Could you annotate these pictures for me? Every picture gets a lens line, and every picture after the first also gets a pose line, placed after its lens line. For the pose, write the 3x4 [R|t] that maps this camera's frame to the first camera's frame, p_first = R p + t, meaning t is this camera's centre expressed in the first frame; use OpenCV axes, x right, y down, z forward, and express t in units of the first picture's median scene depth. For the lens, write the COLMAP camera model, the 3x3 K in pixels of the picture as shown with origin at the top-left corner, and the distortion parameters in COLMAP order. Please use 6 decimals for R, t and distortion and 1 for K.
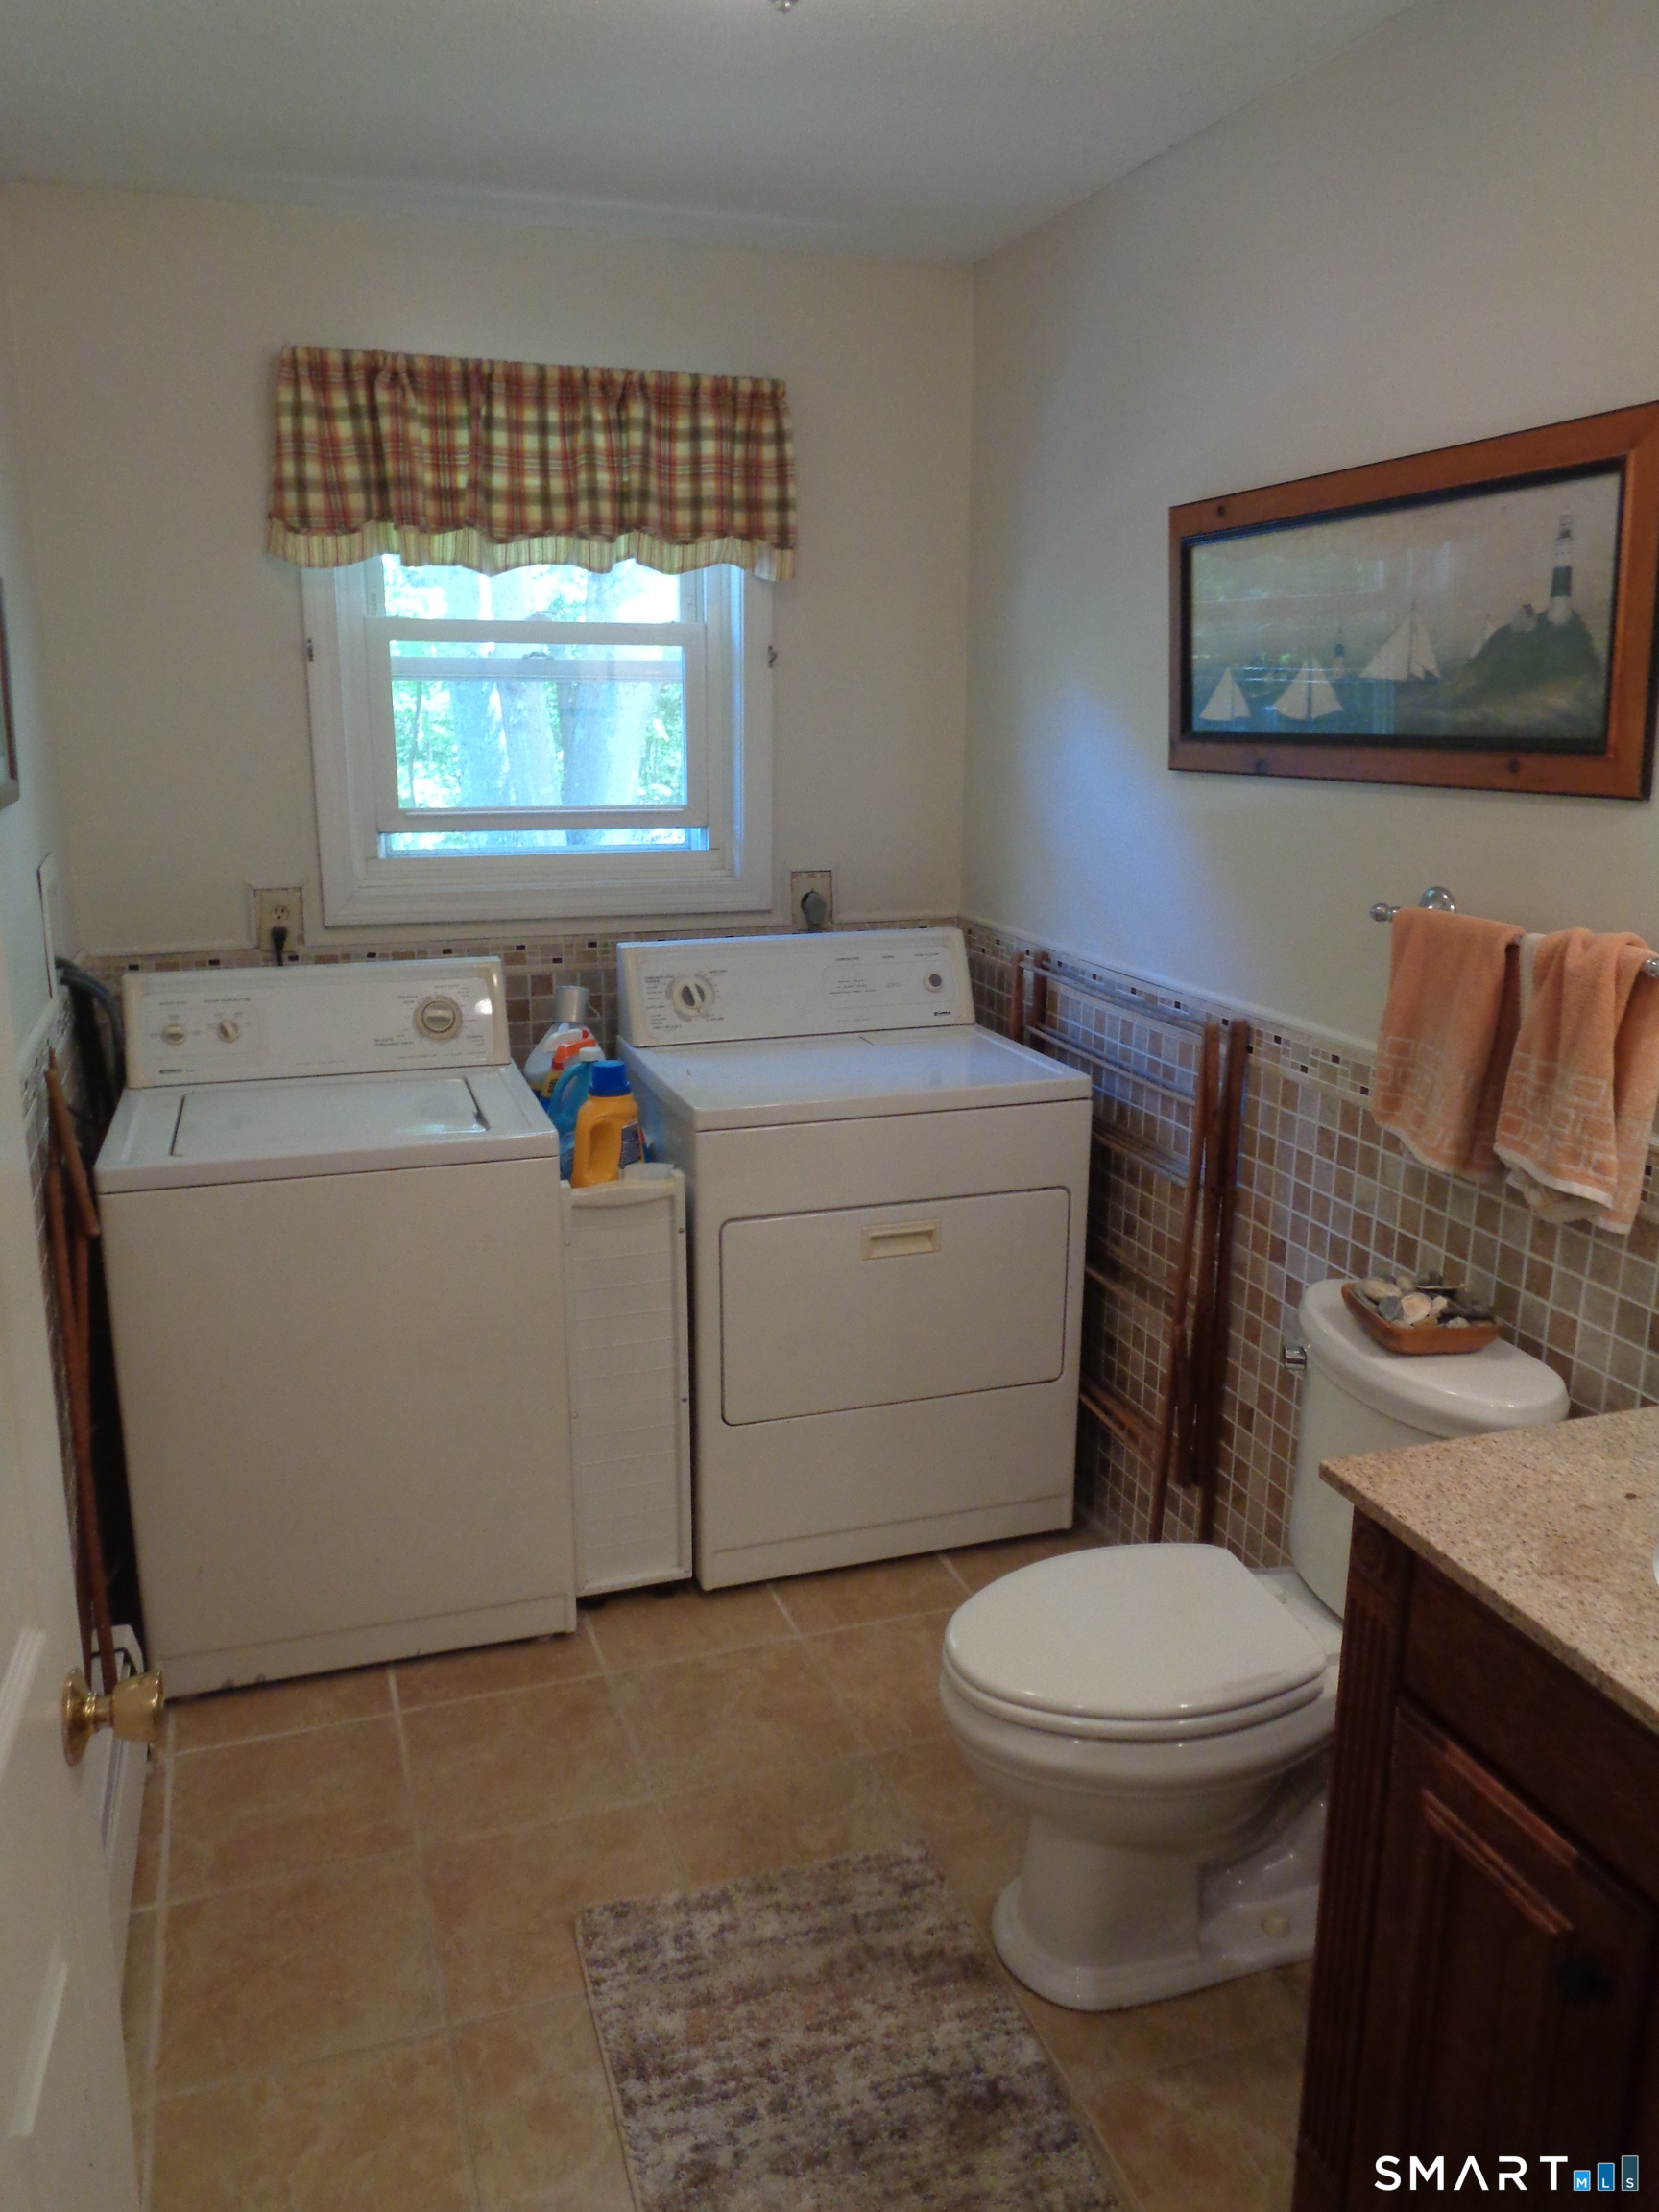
lens RADIAL K [[1649.6, 0, 830.9], [0, 1649.6, 1104.4], [0, 0, 1]] dist [0.002224, 0.008700]
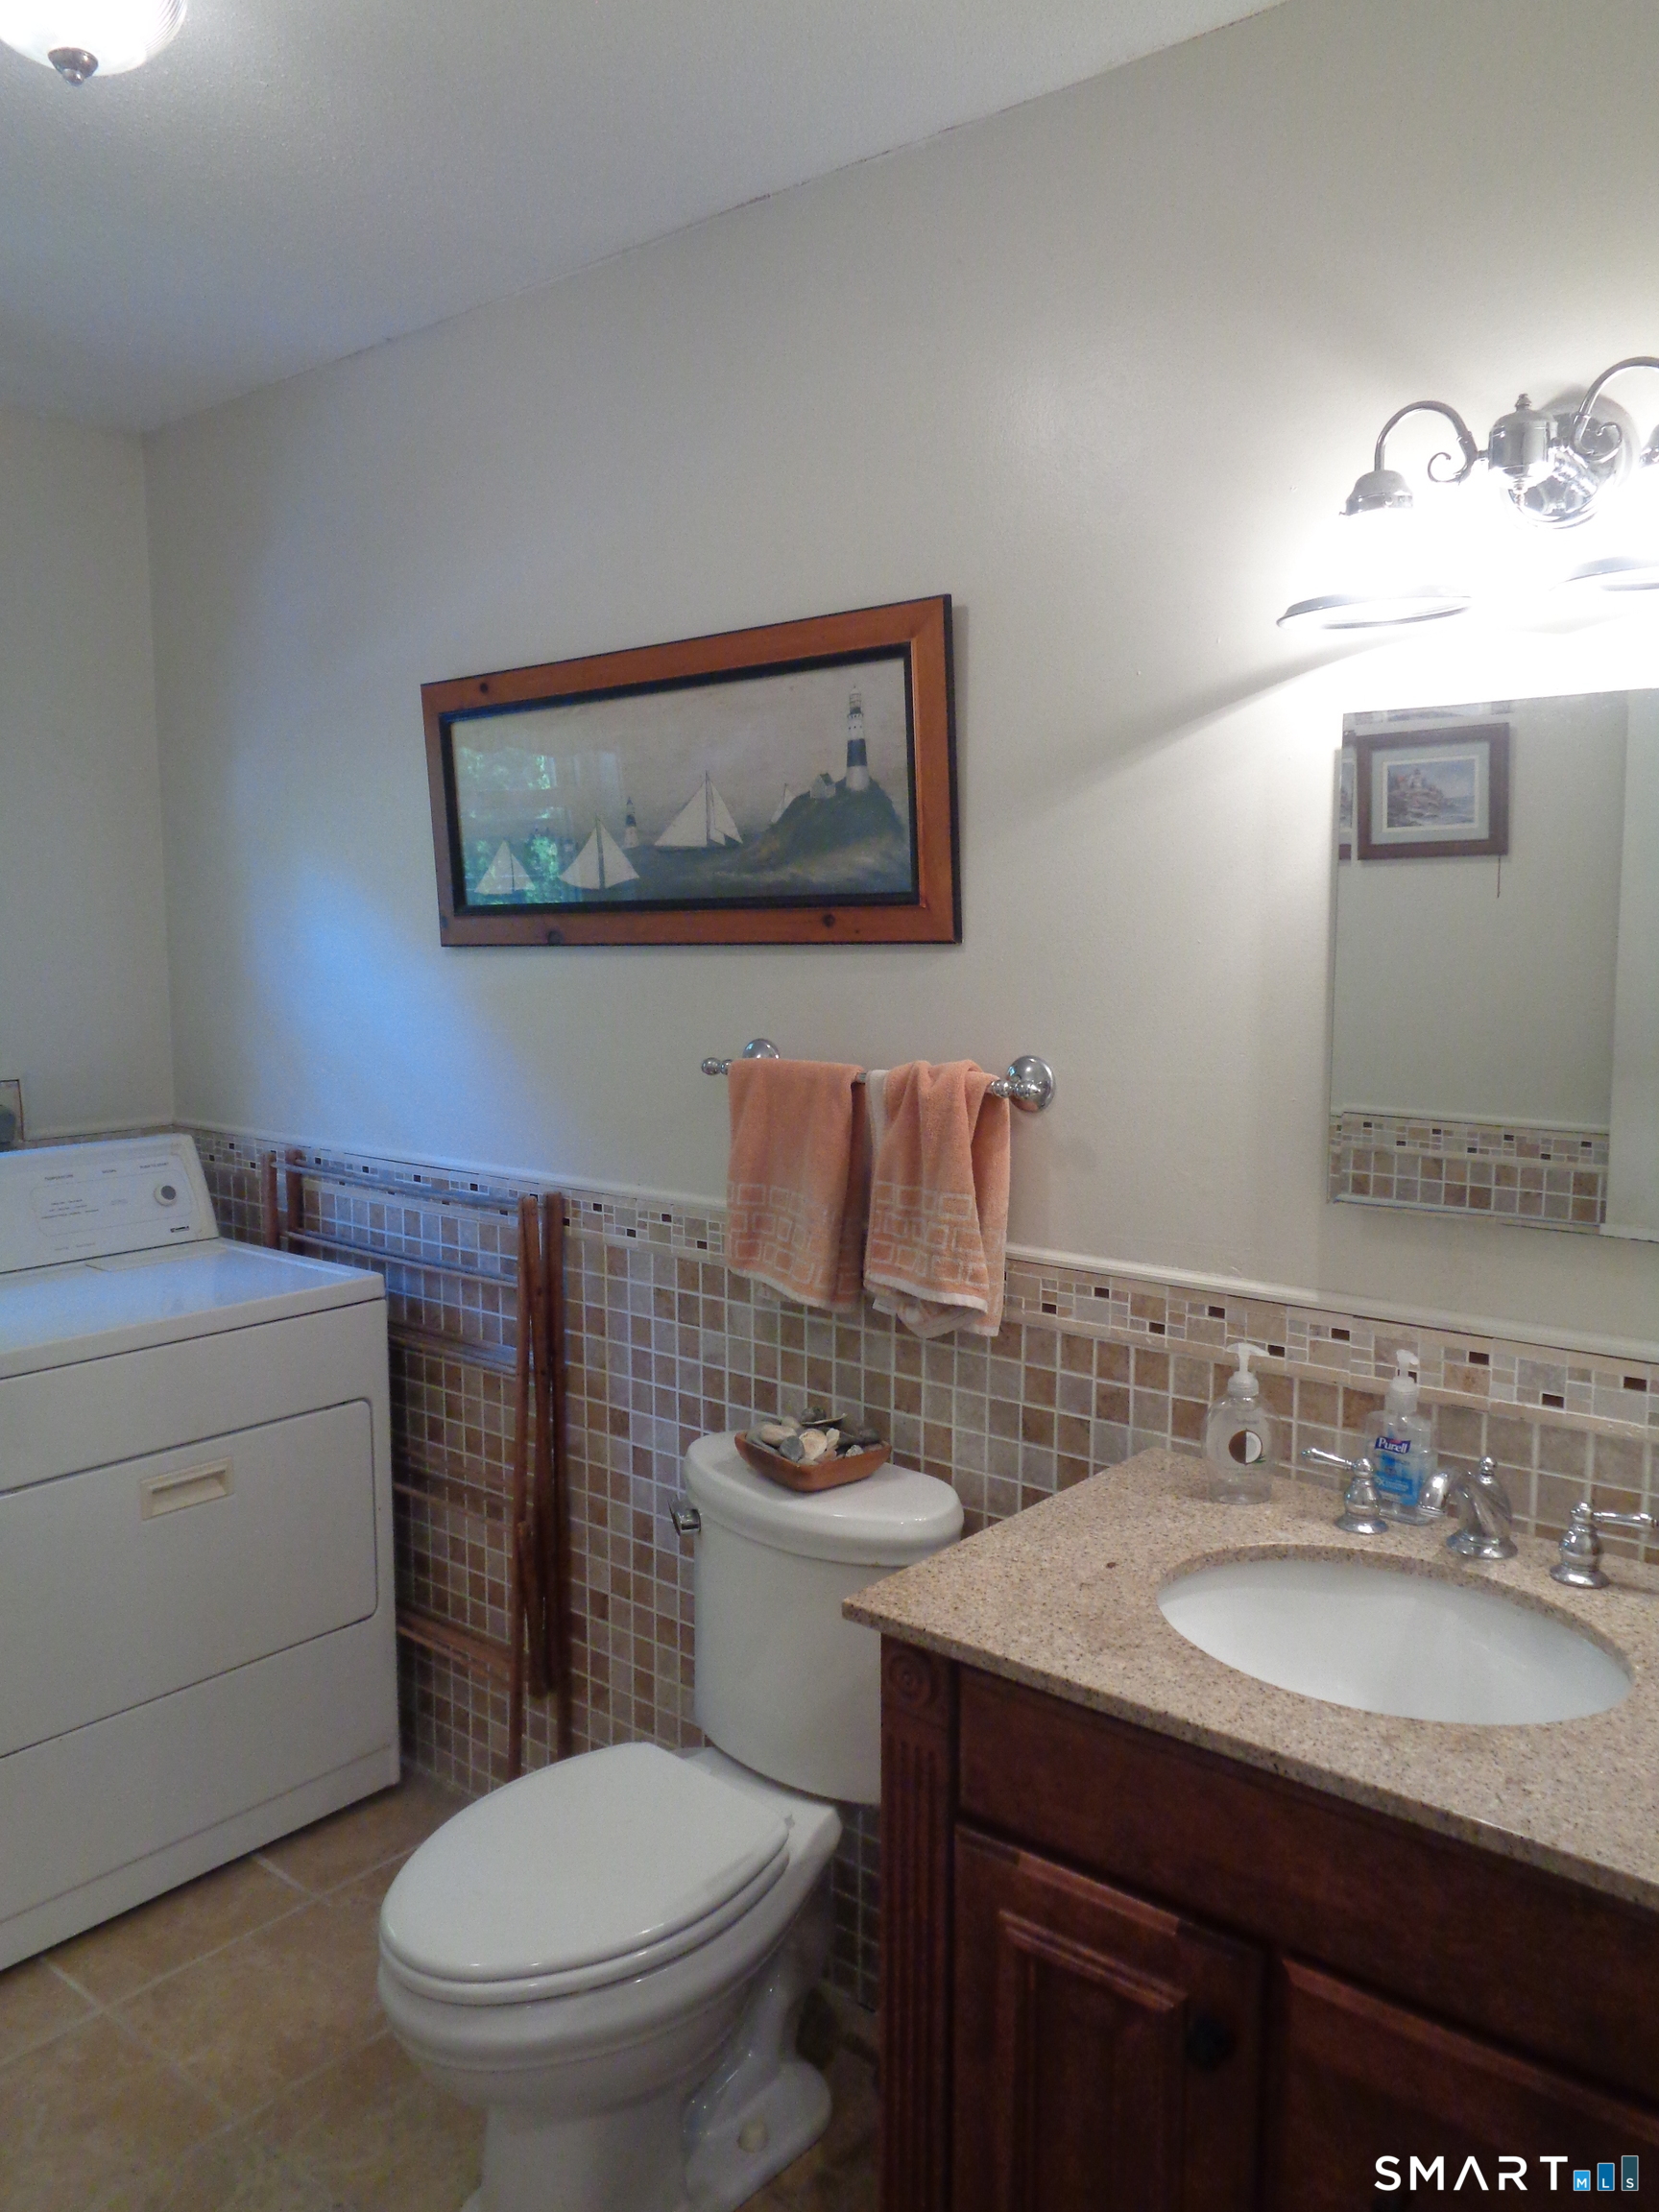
lens RADIAL K [[1649.6, 0, 828.1], [0, 1649.6, 1102.0], [0, 0, 1]] dist [0.002224, 0.008700]
pose [[0.857759, -0.065143, 0.509908, -0.127716], [0.132019, 0.986584, -0.096038, 0.013458], [-0.496811, 0.149695, 0.854851, 0.090156]]
